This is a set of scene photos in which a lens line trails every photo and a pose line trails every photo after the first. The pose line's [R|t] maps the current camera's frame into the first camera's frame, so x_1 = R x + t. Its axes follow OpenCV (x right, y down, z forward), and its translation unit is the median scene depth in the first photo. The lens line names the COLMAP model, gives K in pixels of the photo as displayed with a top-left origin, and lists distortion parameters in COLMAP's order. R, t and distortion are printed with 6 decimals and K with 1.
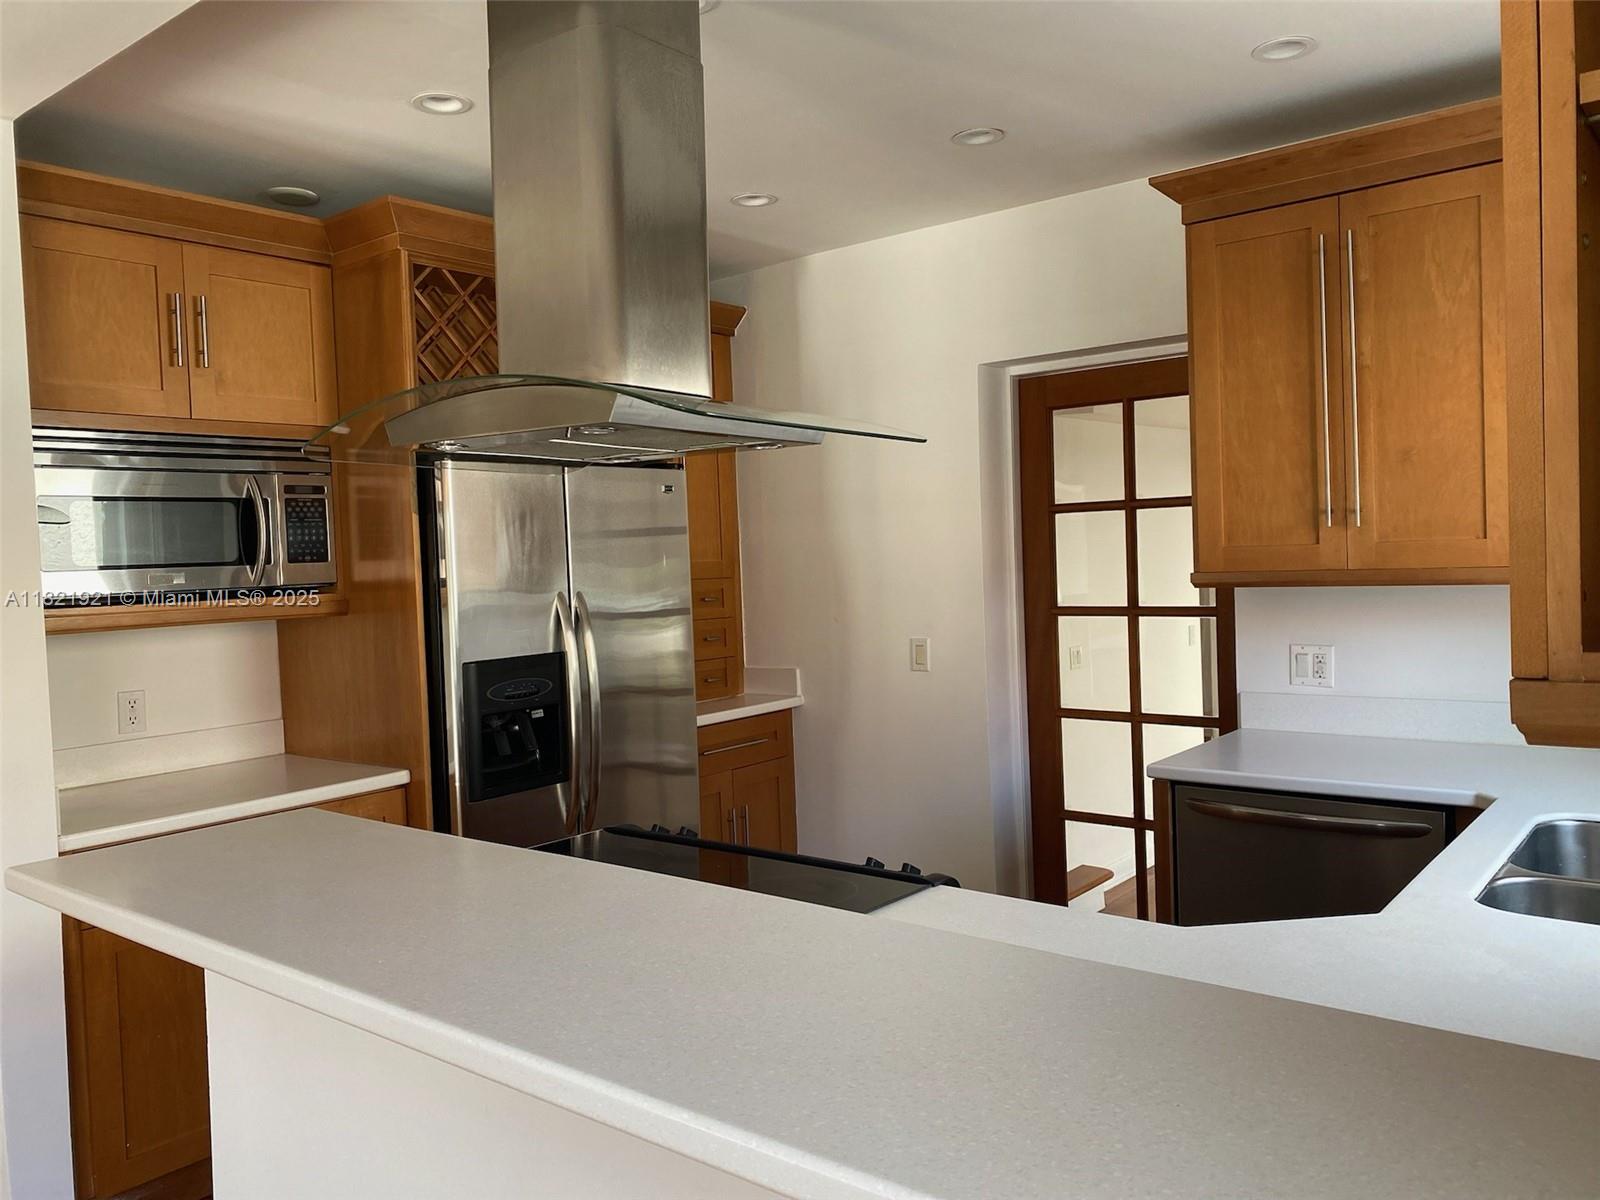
lens RADIAL K [[1215.6, 0, 800.0], [0, 1215.6, 600.0], [0, 0, 1]] dist [0.047075, -0.103094]
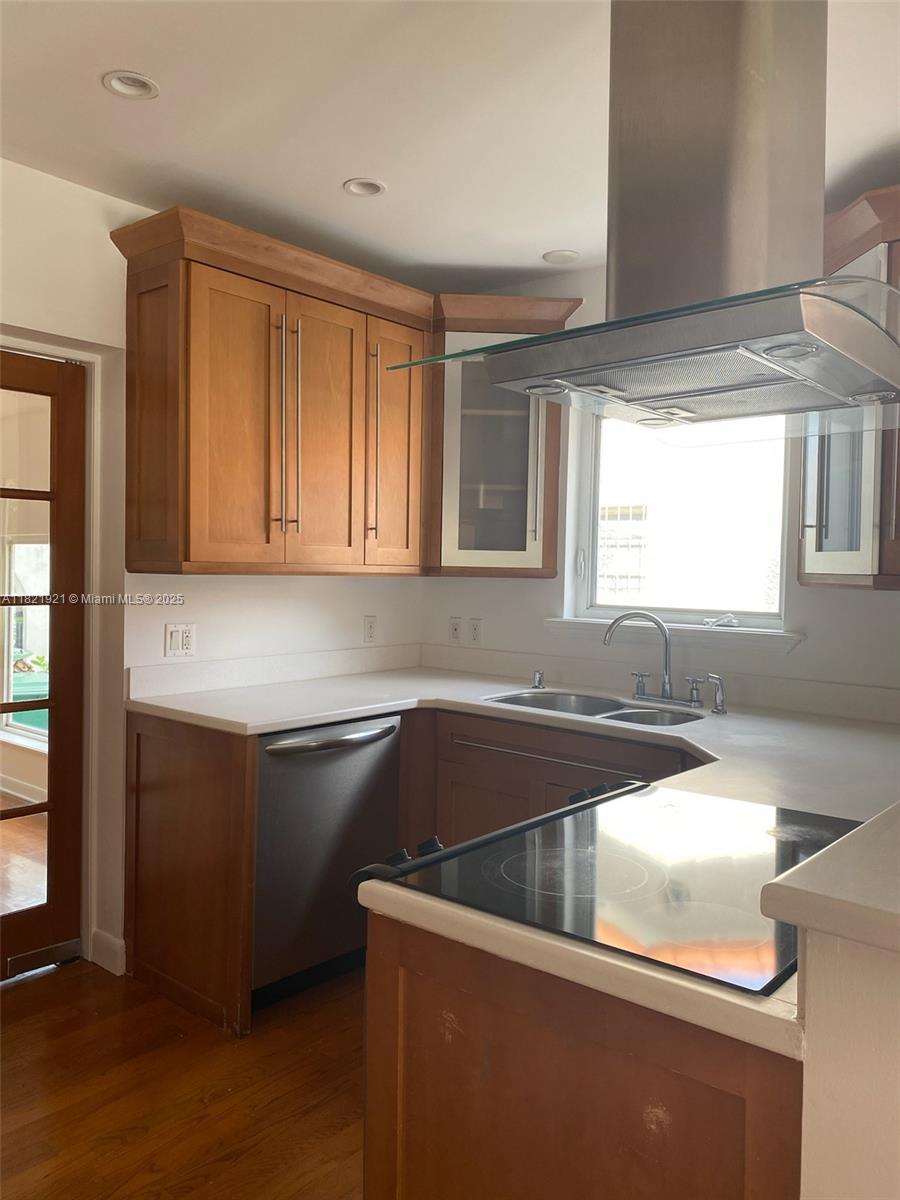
lens RADIAL K [[911.7, 0, 450.0], [0, 911.7, 600.0], [0, 0, 1]] dist [0.047075, -0.103094]
pose [[0.055727, 0.004347, 0.998437, -0.535278], [0.019328, 0.999798, -0.005432, 0.024420], [-0.998259, 0.019601, 0.055631, 0.711195]]
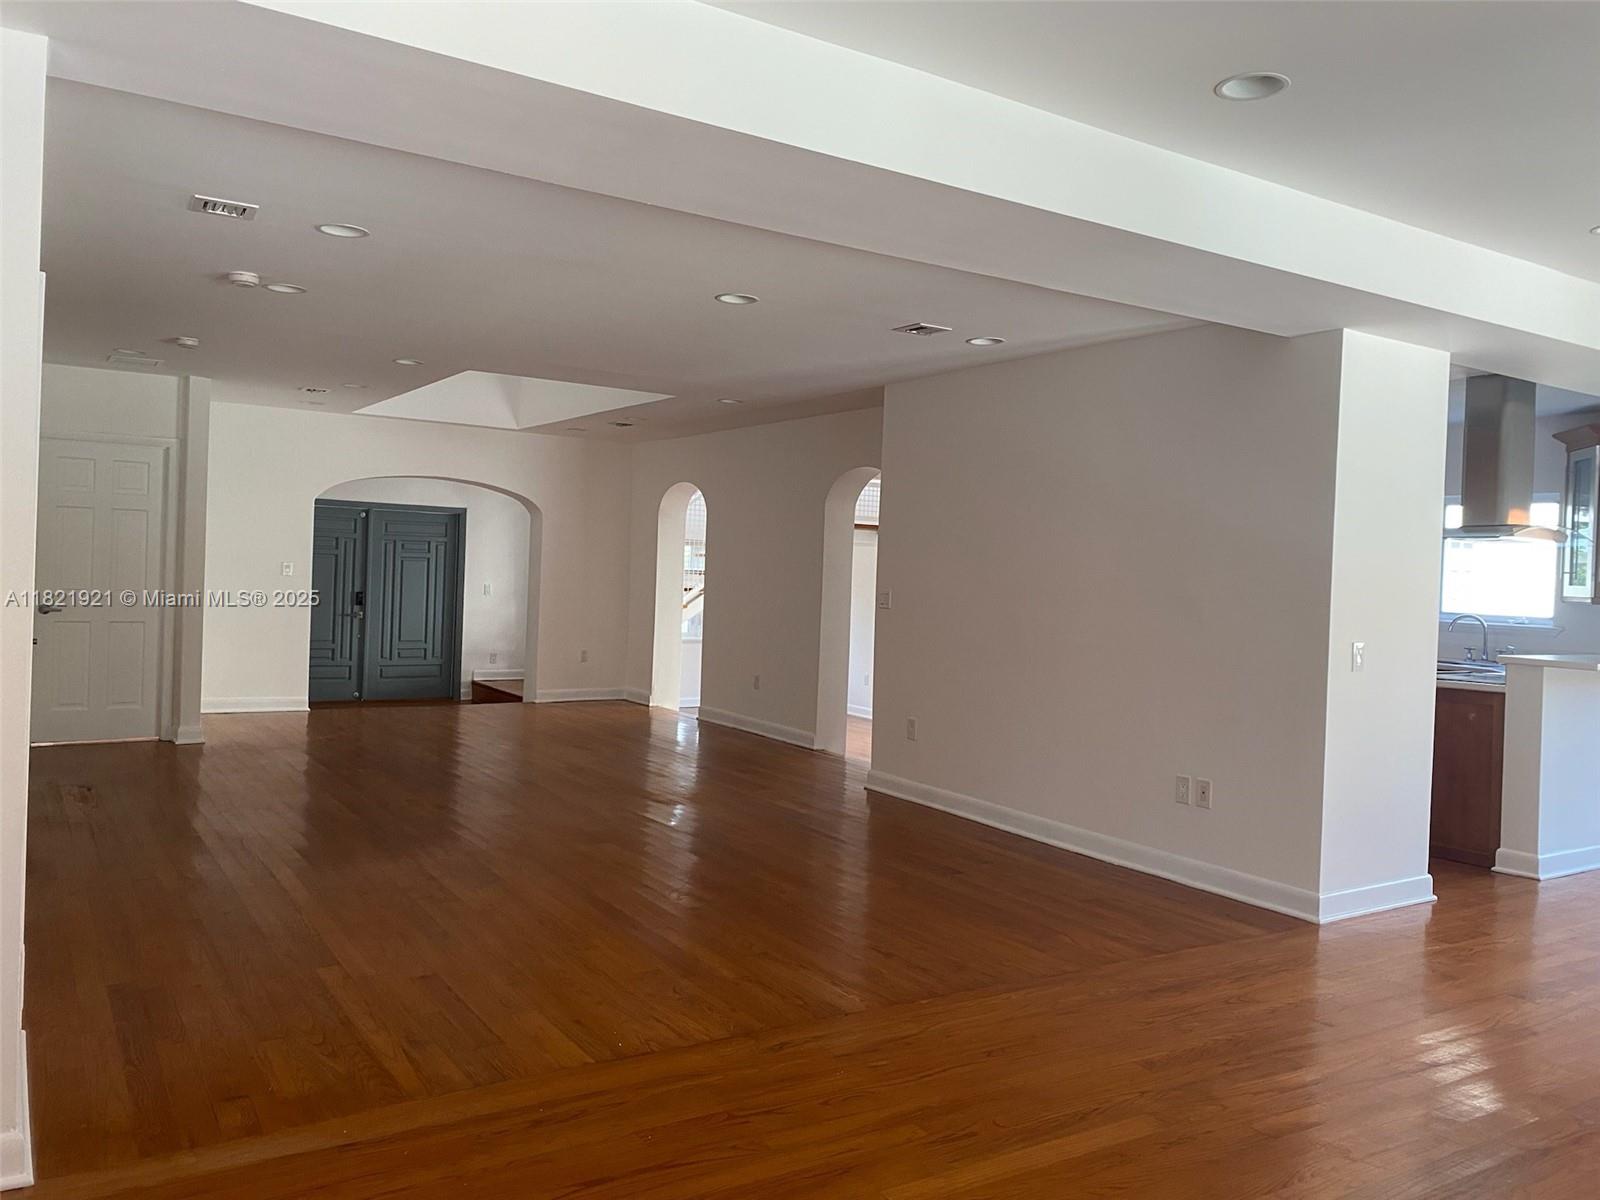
lens RADIAL K [[1210.5, 0, 804.8], [0, 1210.5, 593.6], [0, 0, 1]] dist [0.069022, -0.085492]
pose [[0.318698, 0.029255, 0.947405, -2.394007], [-0.012984, 0.999565, -0.026498, 0.078519], [-0.947767, -0.003856, 0.318939, 1.058678]]
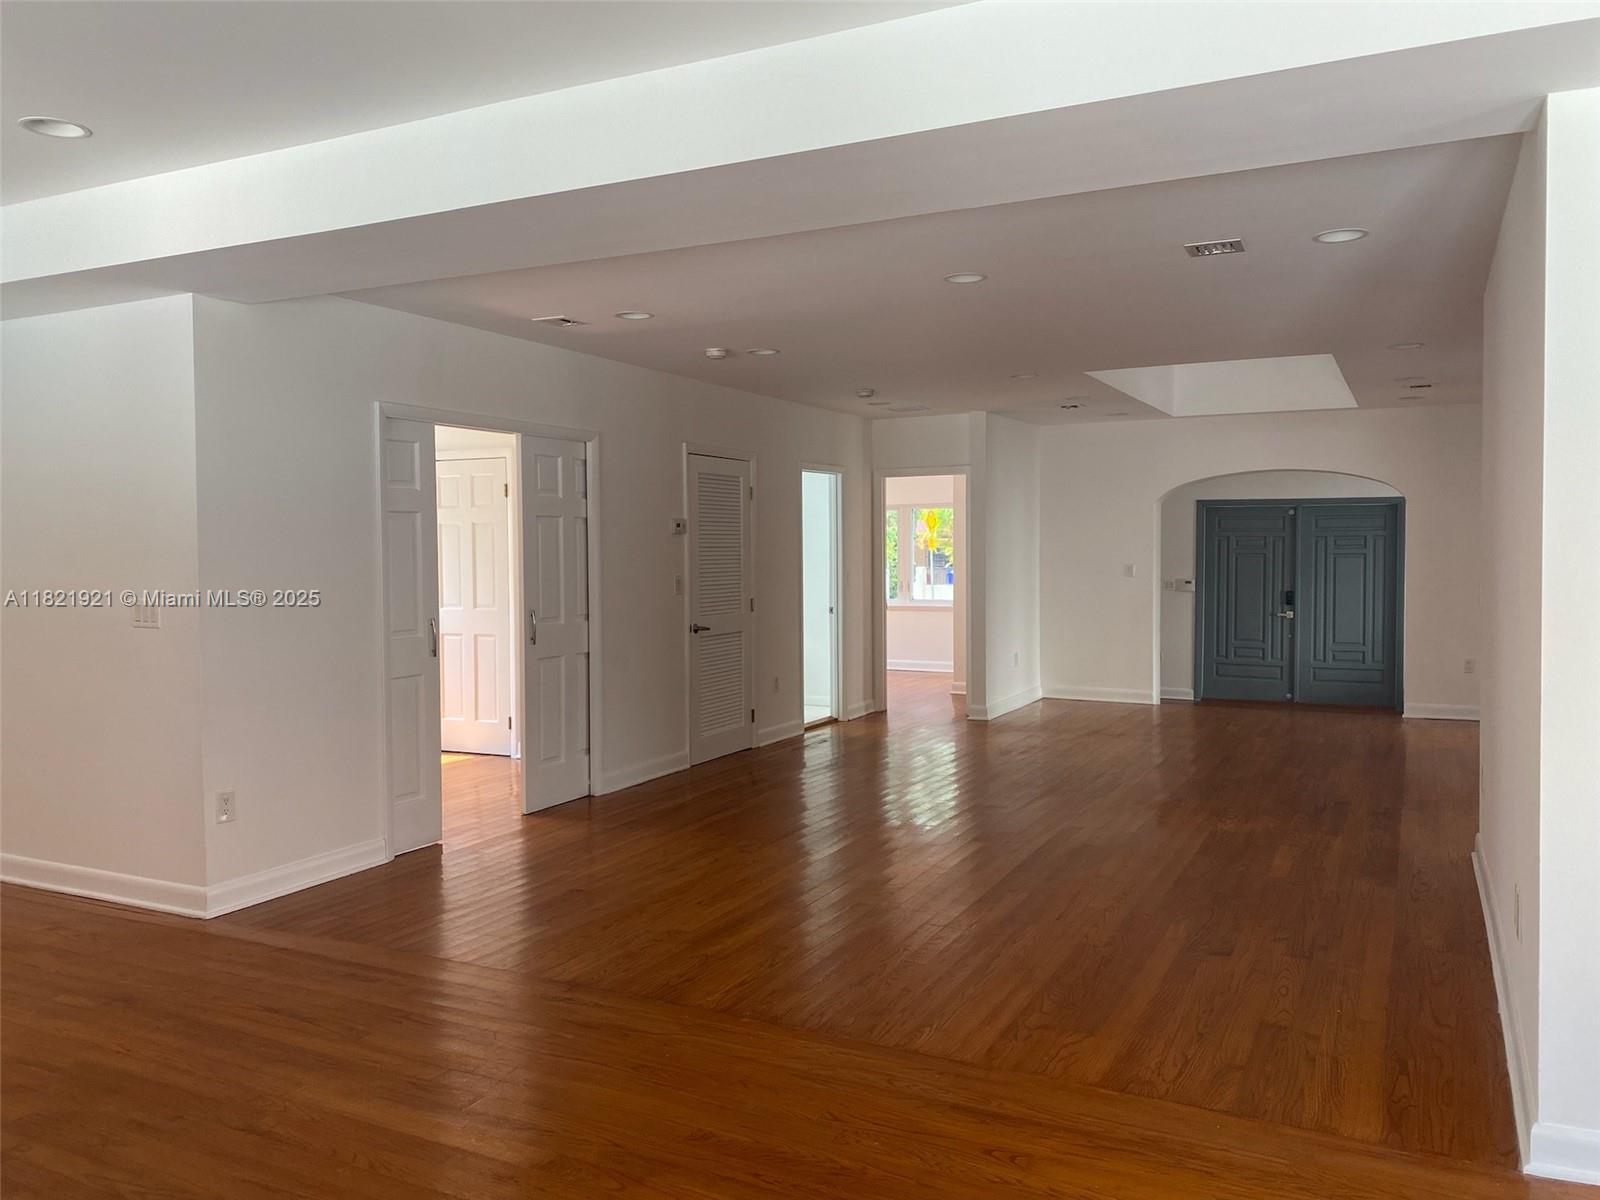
lens RADIAL K [[1210.5, 0, 804.8], [0, 1210.5, 593.6], [0, 0, 1]] dist [0.069022, -0.085492]
pose [[0.976870, 0.022927, 0.212602, -1.392280], [-0.021848, 0.999734, -0.007424, 0.055947], [-0.212716, 0.002607, 0.977111, 0.193446]]
